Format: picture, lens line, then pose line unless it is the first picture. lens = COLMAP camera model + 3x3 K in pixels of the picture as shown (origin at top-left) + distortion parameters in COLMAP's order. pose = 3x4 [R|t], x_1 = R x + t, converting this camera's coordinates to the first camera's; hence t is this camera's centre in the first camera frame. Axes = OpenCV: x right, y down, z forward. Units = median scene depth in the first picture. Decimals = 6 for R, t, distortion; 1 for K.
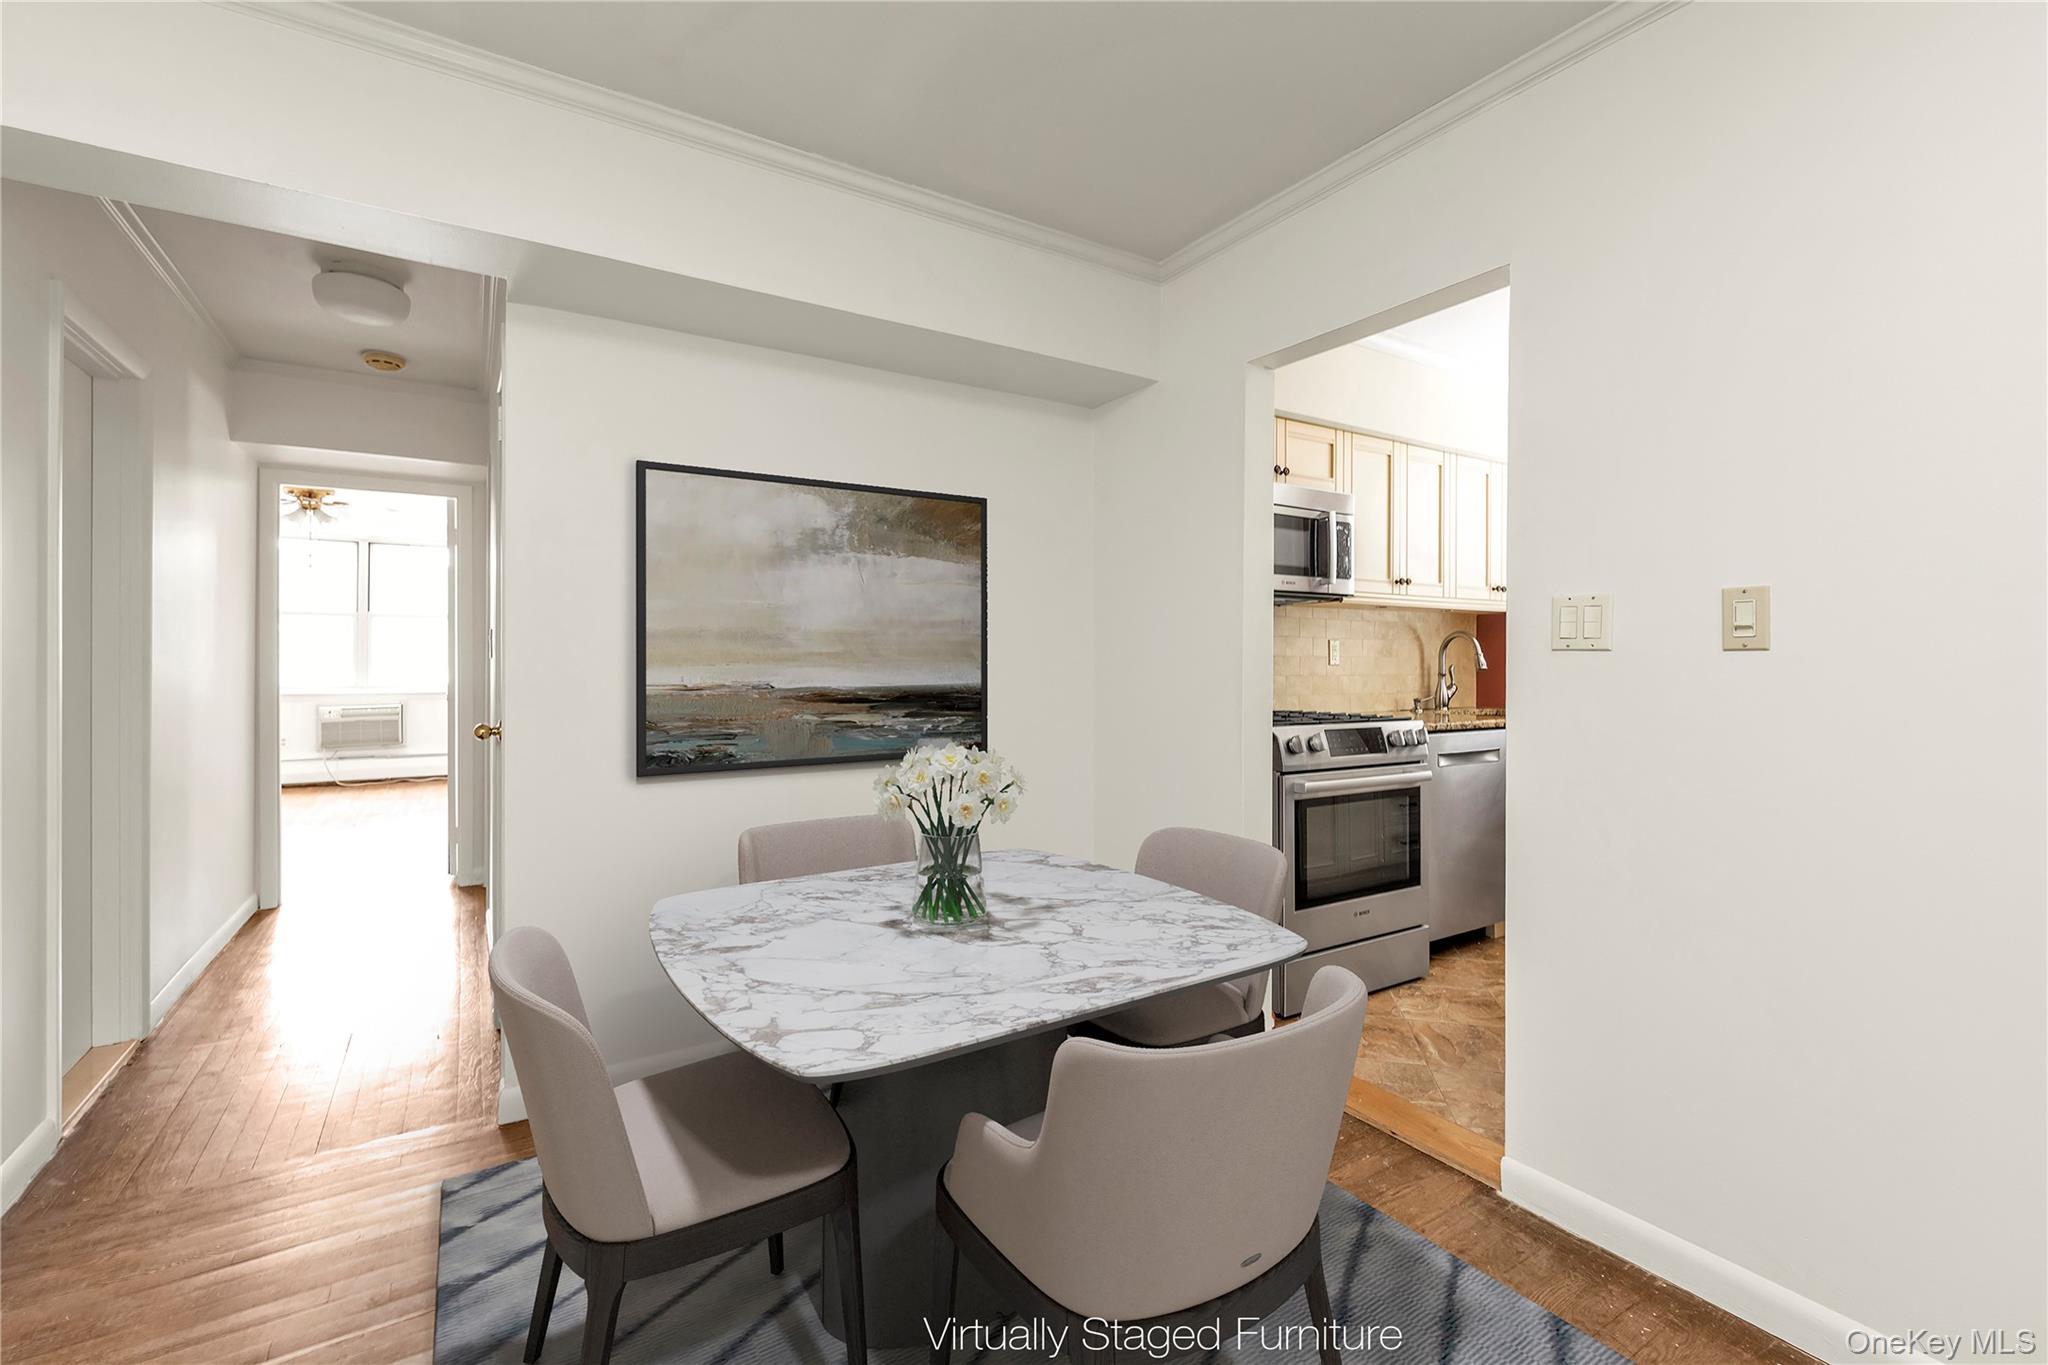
lens RADIAL K [[912.2, 0, 974.5], [0, 912.2, 652.7], [0, 0, 1]] dist [-0.000299, 0.000681]
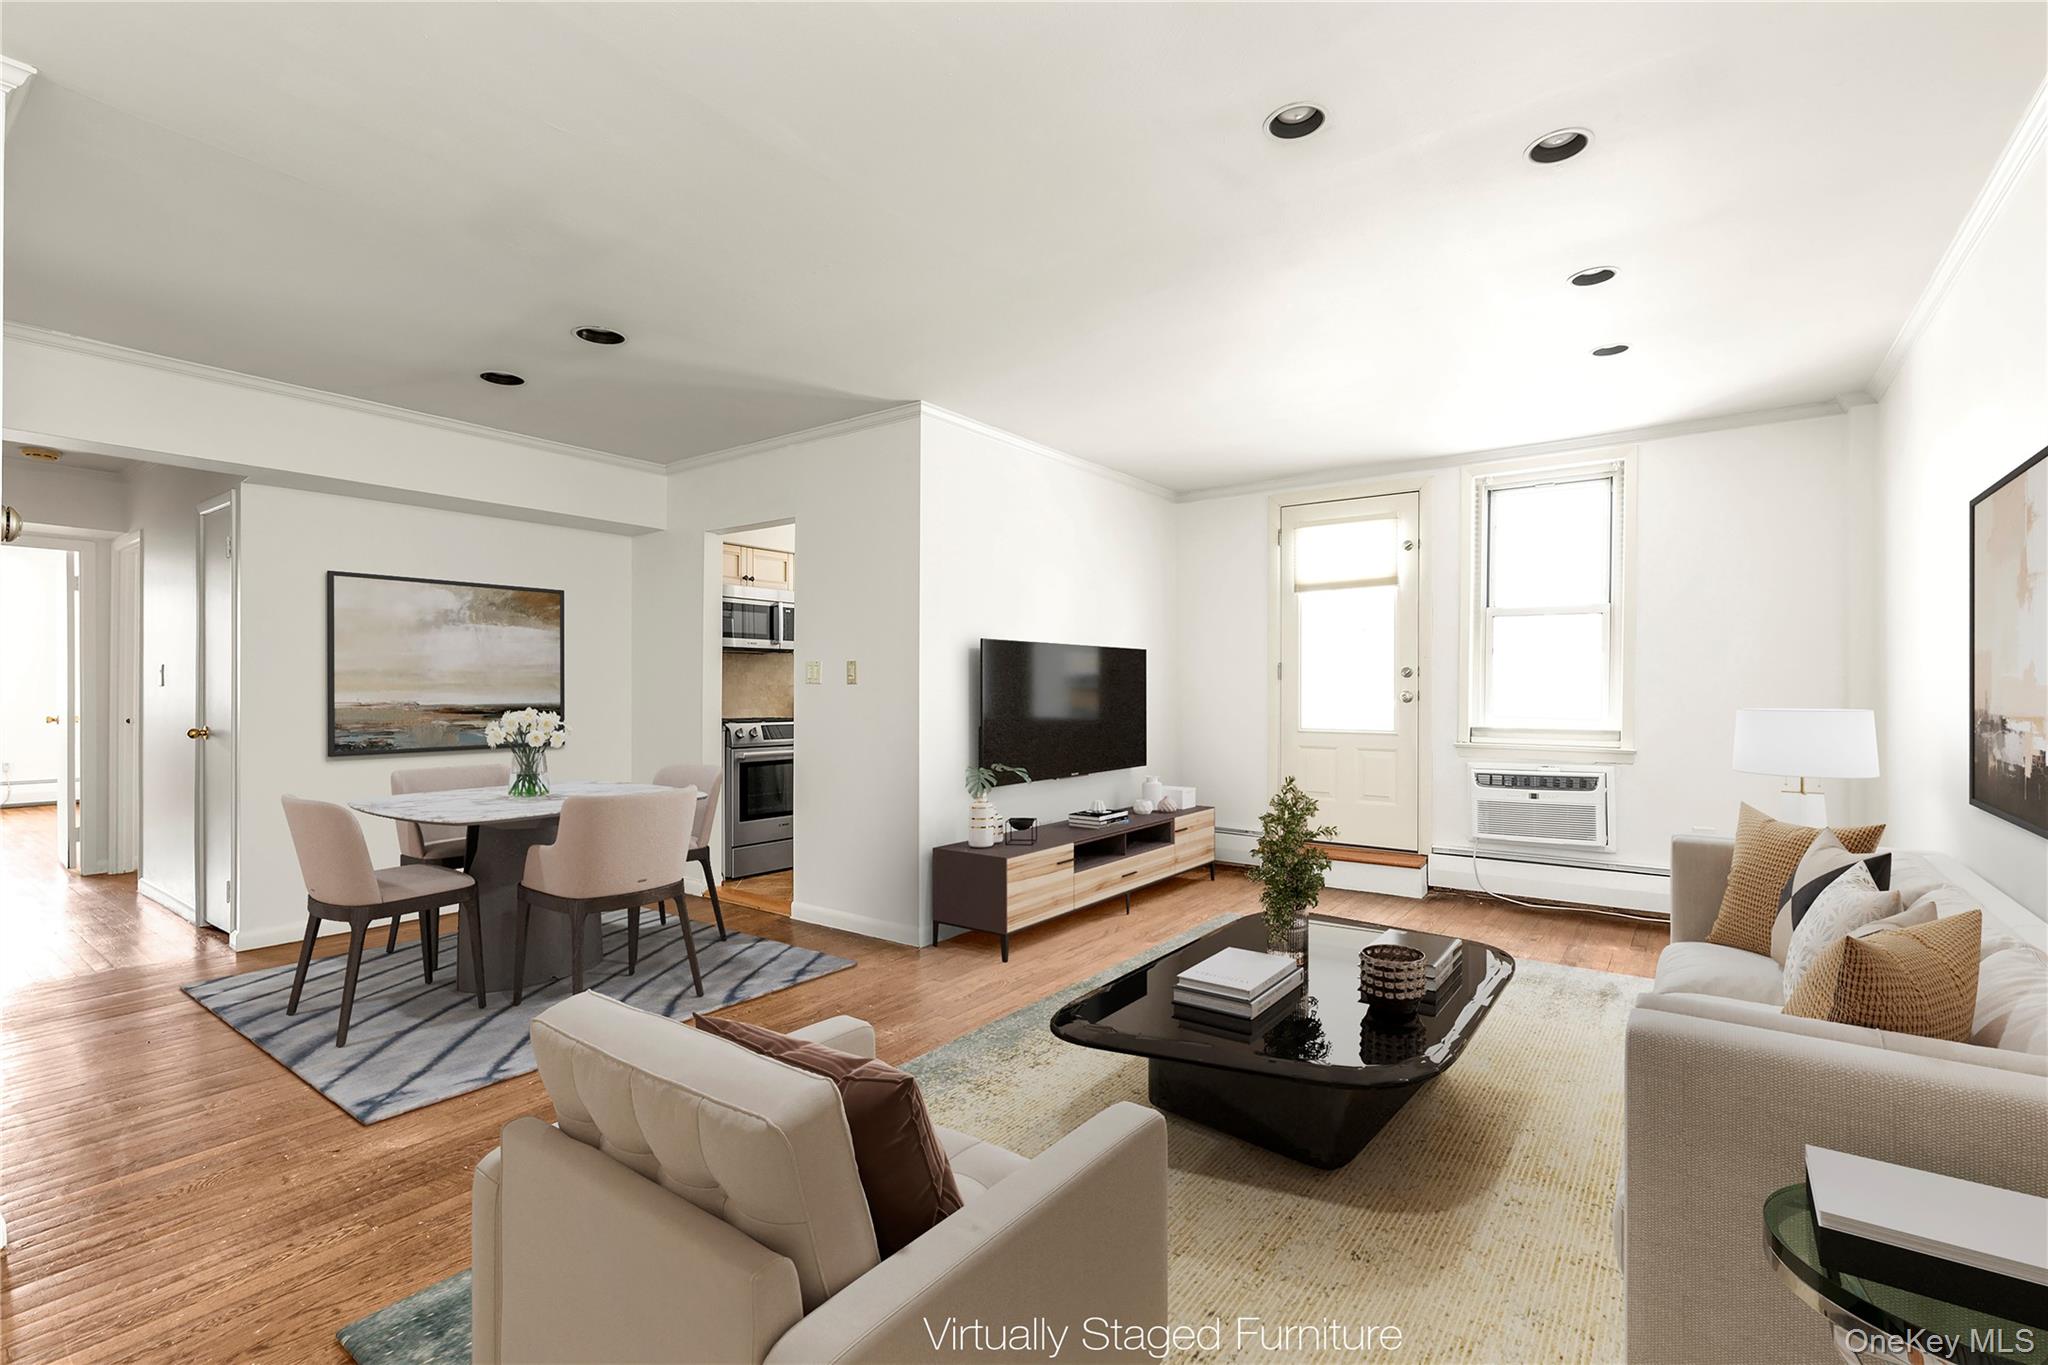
lens RADIAL K [[877.5, 0, 1020.9], [0, 877.5, 698.8], [0, 0, 1]] dist [-0.023581, 0.000395]
pose [[0.900247, 0.000711, 0.435378, 0.076372], [-0.012213, 0.999646, 0.023623, -0.021609], [-0.435207, -0.026584, 0.899938, -0.847082]]
